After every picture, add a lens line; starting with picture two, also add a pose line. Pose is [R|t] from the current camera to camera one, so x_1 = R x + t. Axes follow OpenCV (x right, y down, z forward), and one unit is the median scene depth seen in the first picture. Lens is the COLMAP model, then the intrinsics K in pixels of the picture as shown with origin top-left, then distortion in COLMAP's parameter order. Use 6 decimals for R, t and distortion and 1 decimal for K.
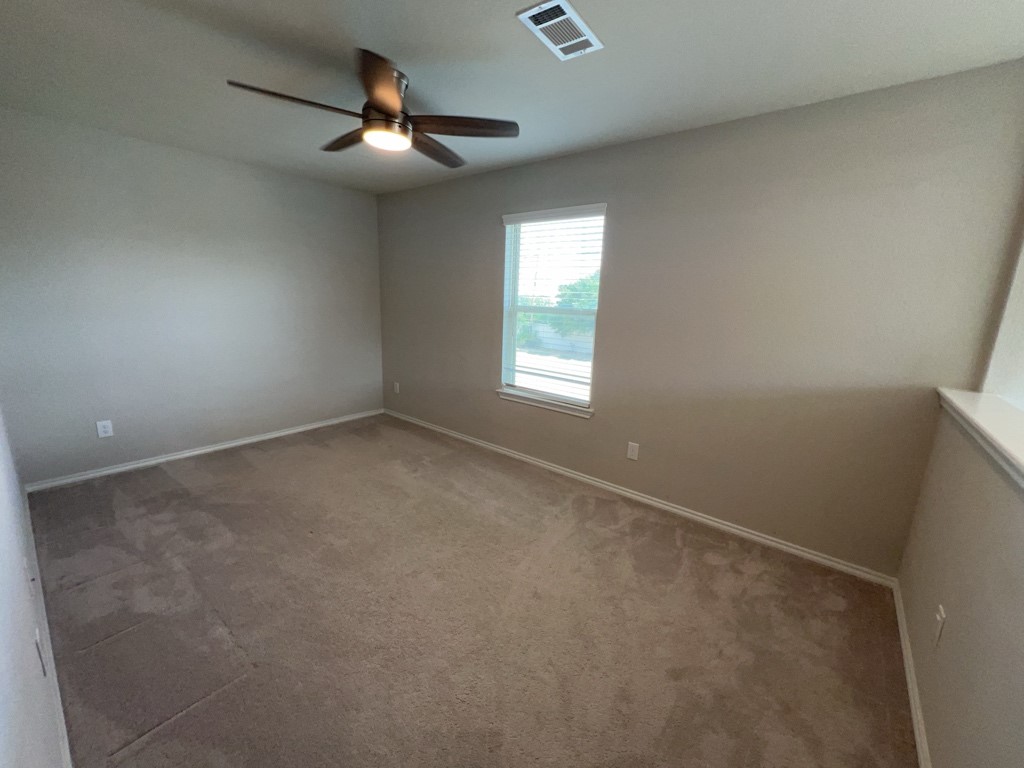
lens RADIAL K [[407.8, 0, 512.6], [0, 407.8, 384.9], [0, 0, 1]] dist [-0.001327, 0.000689]
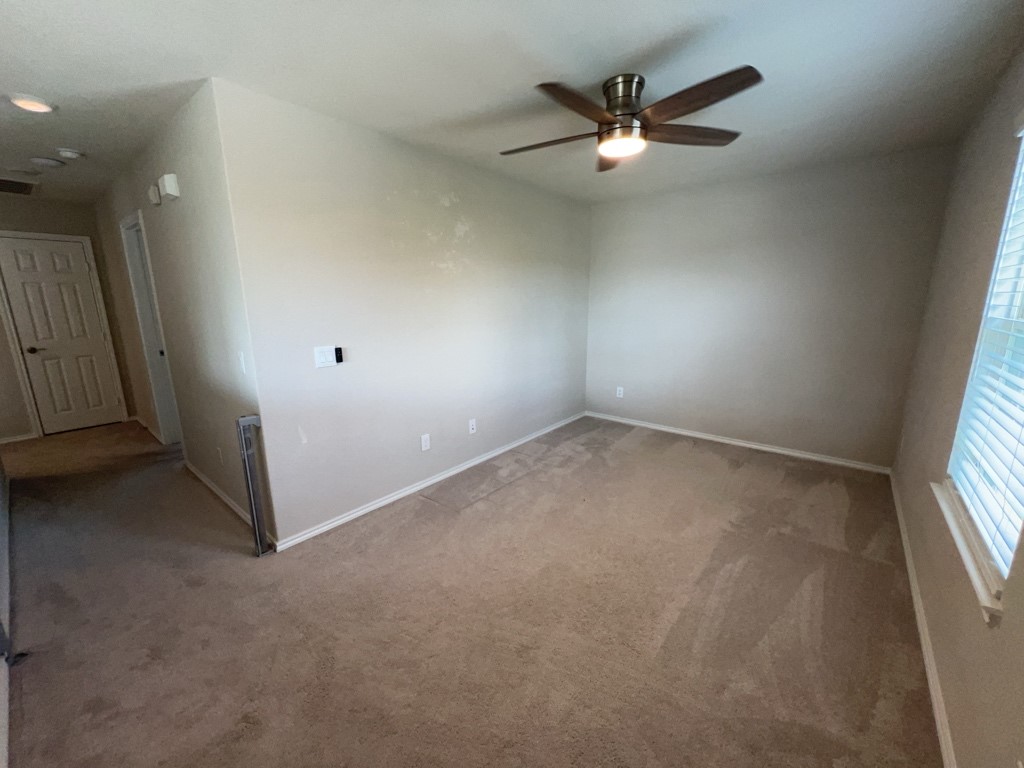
lens RADIAL K [[407.8, 0, 512.6], [0, 407.8, 384.9], [0, 0, 1]] dist [-0.001327, 0.000689]
pose [[-0.002032, 0.174270, -0.984696, 0.583592], [-0.206849, 0.963328, 0.170915, -0.111403], [0.978371, 0.204031, 0.034090, 0.611530]]
